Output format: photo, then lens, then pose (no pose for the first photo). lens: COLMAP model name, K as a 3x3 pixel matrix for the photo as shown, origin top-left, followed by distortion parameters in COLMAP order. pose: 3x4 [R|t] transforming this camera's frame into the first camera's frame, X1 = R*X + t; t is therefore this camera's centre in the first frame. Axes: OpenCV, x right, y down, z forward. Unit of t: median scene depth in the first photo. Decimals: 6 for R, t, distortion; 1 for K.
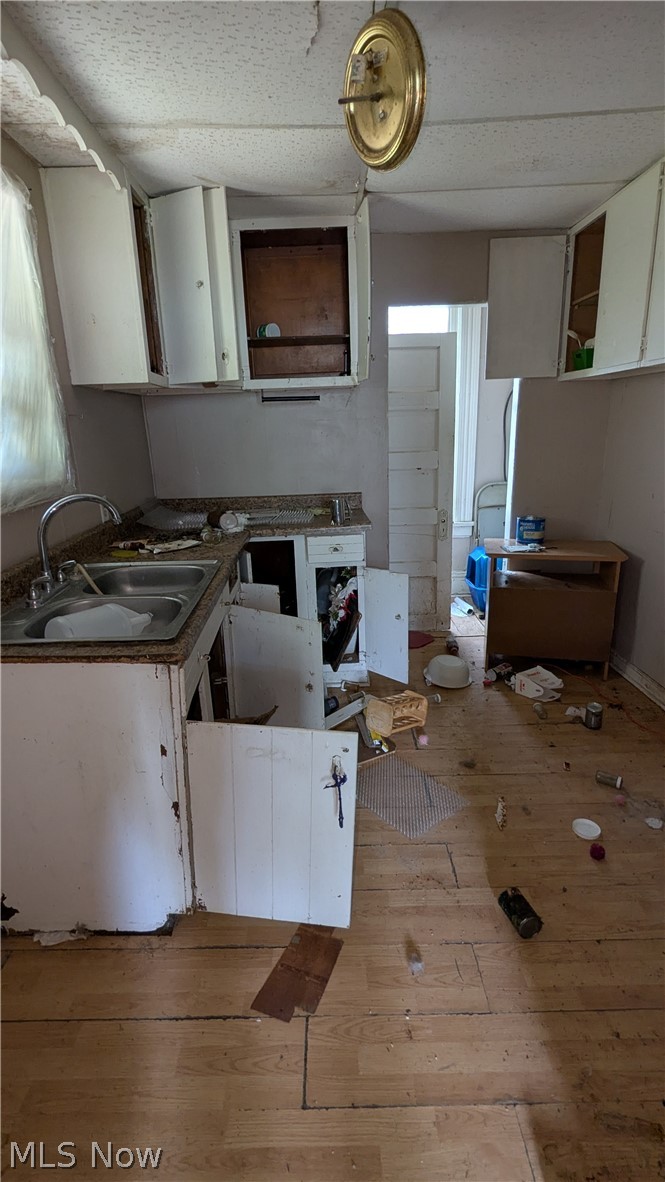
lens RADIAL K [[558.0, 0, 331.2], [0, 558.0, 588.0], [0, 0, 1]] dist [-0.001209, 0.002008]
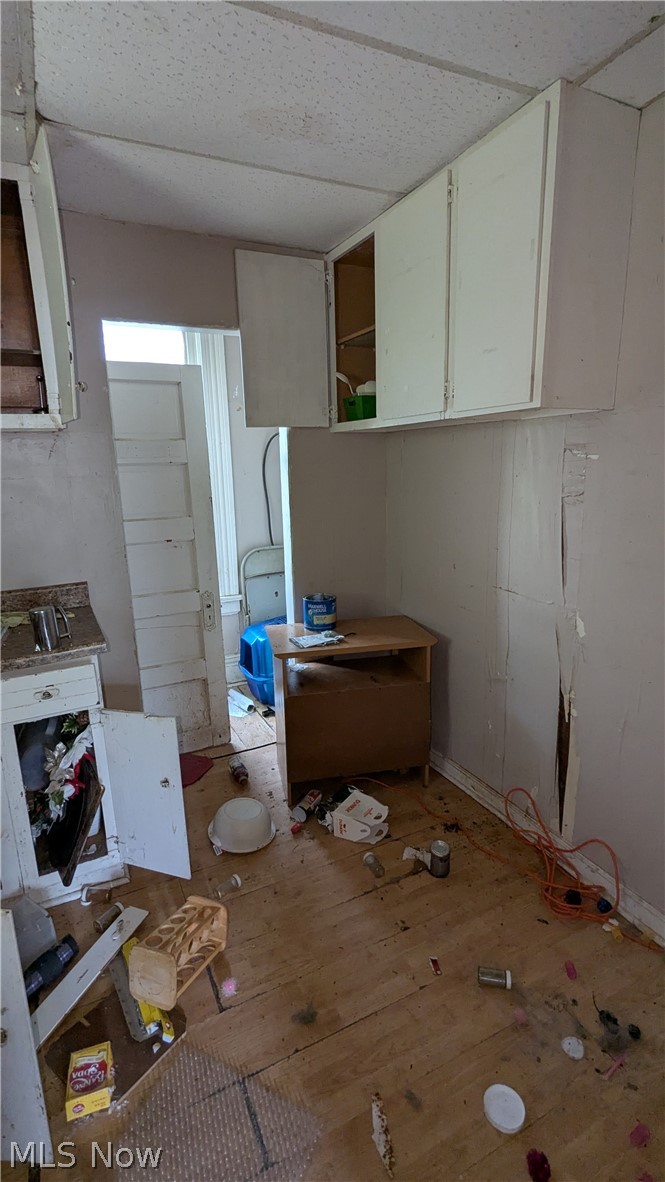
lens RADIAL K [[558.0, 0, 331.5], [0, 558.0, 589.8], [0, 0, 1]] dist [-0.001209, 0.002008]
pose [[0.899172, -0.088076, 0.428641, 0.034534], [0.118789, 0.991882, -0.045378, -0.111472], [-0.421164, 0.091721, 0.902335, 0.302094]]
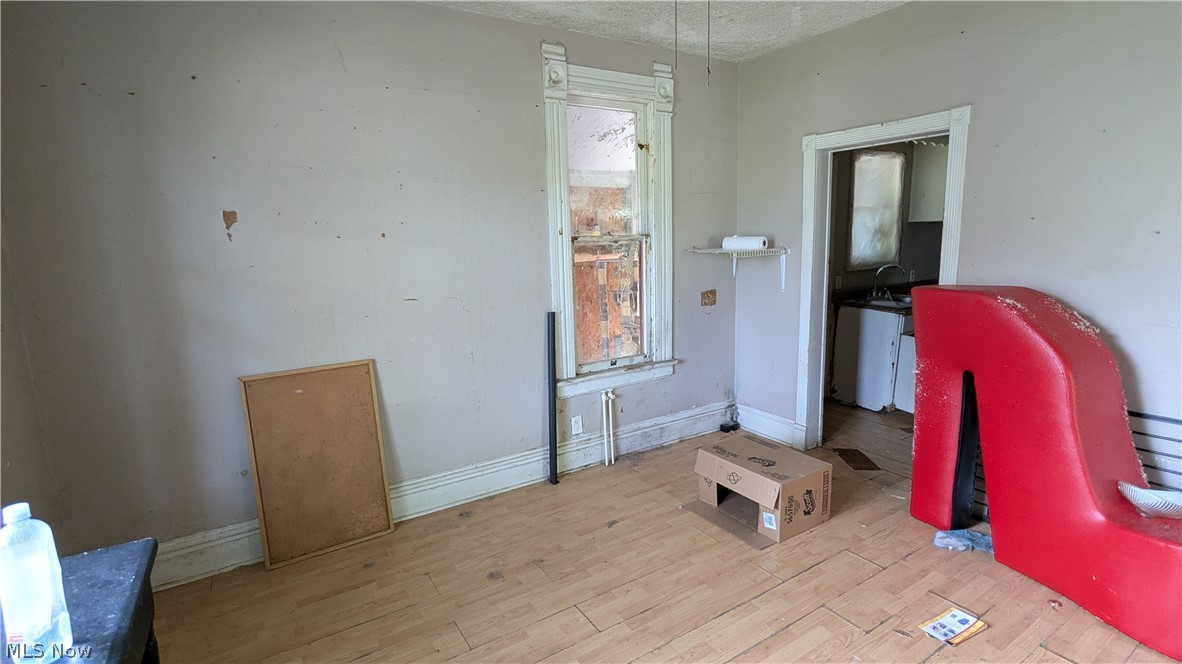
lens RADIAL K [[558.0, 0, 593.1], [0, 558.0, 333.3], [0, 0, 1]] dist [-0.001209, 0.002008]
pose [[0.528611, 0.165800, -0.832514, 0.704232], [-0.233063, 0.971398, 0.045474, 0.241902], [0.816242, 0.169990, 0.552134, -1.058644]]
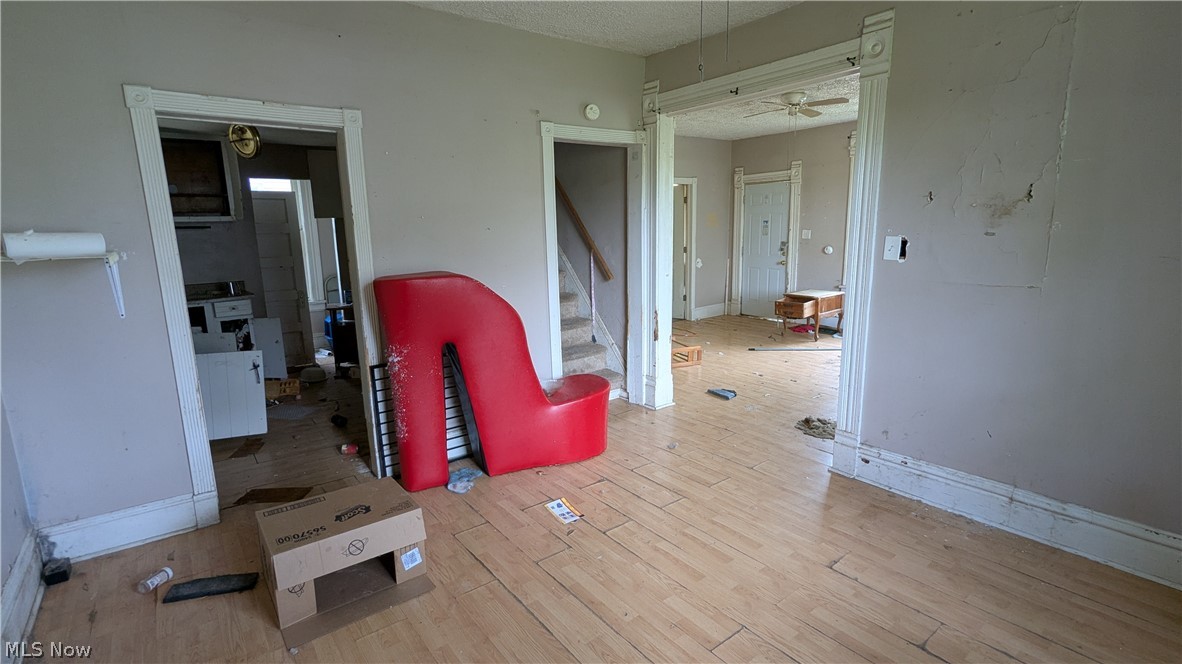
lens RADIAL K [[558.0, 0, 594.4], [0, 558.0, 332.7], [0, 0, 1]] dist [-0.001209, 0.002008]
pose [[0.799484, -0.092804, 0.593475, -0.131725], [0.159764, 0.985259, -0.061153, 0.294137], [-0.579051, 0.143707, 0.802526, -1.088884]]
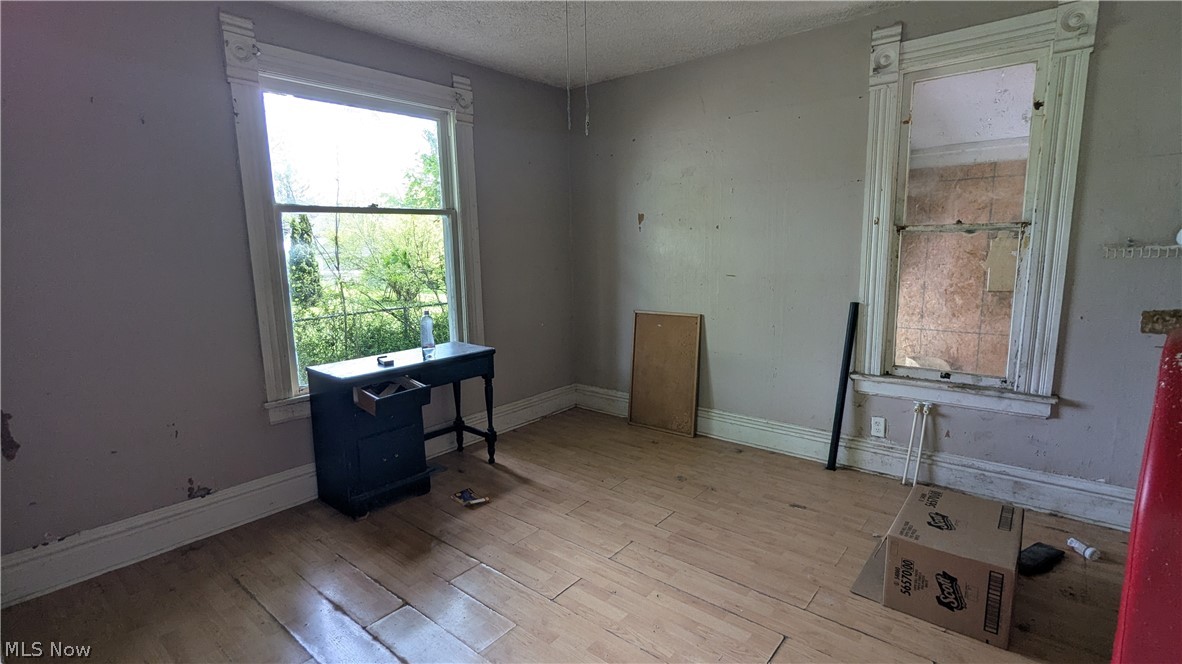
lens RADIAL K [[558.0, 0, 589.8], [0, 558.0, 332.0], [0, 0, 1]] dist [-0.001209, 0.002008]
pose [[-0.649697, 0.172872, -0.740276, 0.914820], [-0.171368, 0.915429, 0.364174, -0.004596], [0.740626, 0.363463, -0.565127, -0.208657]]
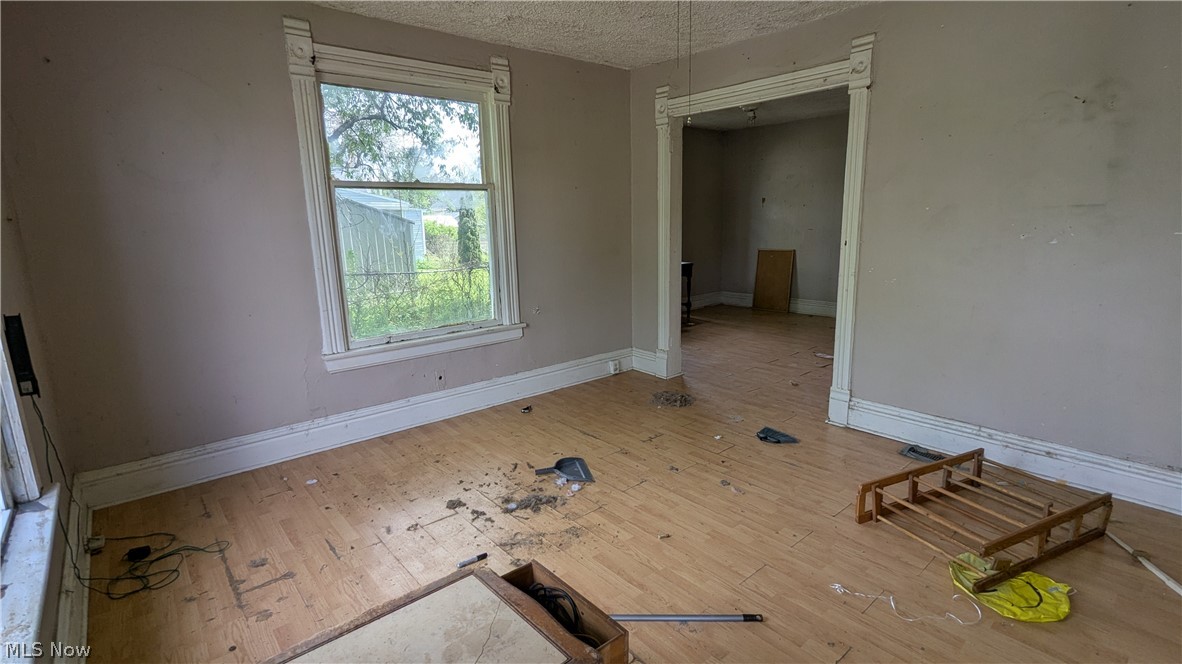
lens RADIAL K [[558.0, 0, 593.6], [0, 558.0, 333.2], [0, 0, 1]] dist [-0.001209, 0.002008]
pose [[-0.764878, 0.186452, -0.616602, 2.252855], [-0.130563, 0.892456, 0.431827, -0.282185], [0.630805, 0.410801, -0.658276, 0.567611]]
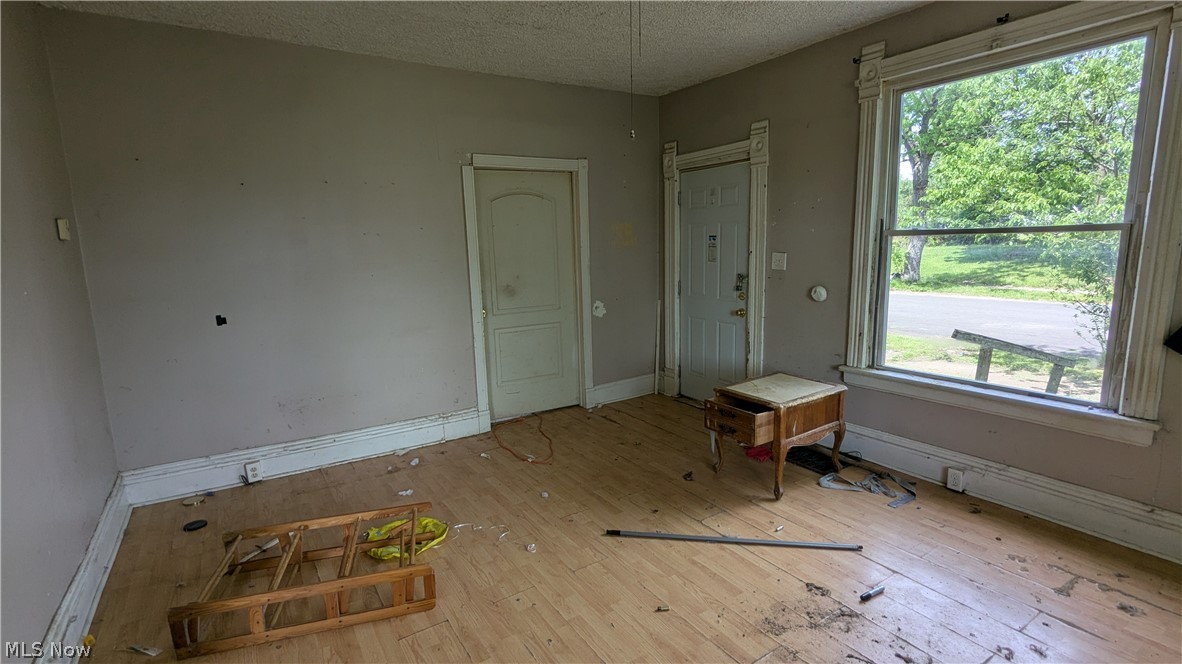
lens RADIAL K [[558.0, 0, 591.5], [0, 558.0, 331.5], [0, 0, 1]] dist [-0.001209, 0.002008]
pose [[0.845274, -0.069346, 0.529815, 1.195331], [0.141529, 0.985185, -0.096849, 0.063813], [-0.515249, 0.156848, 0.842565, -0.490638]]
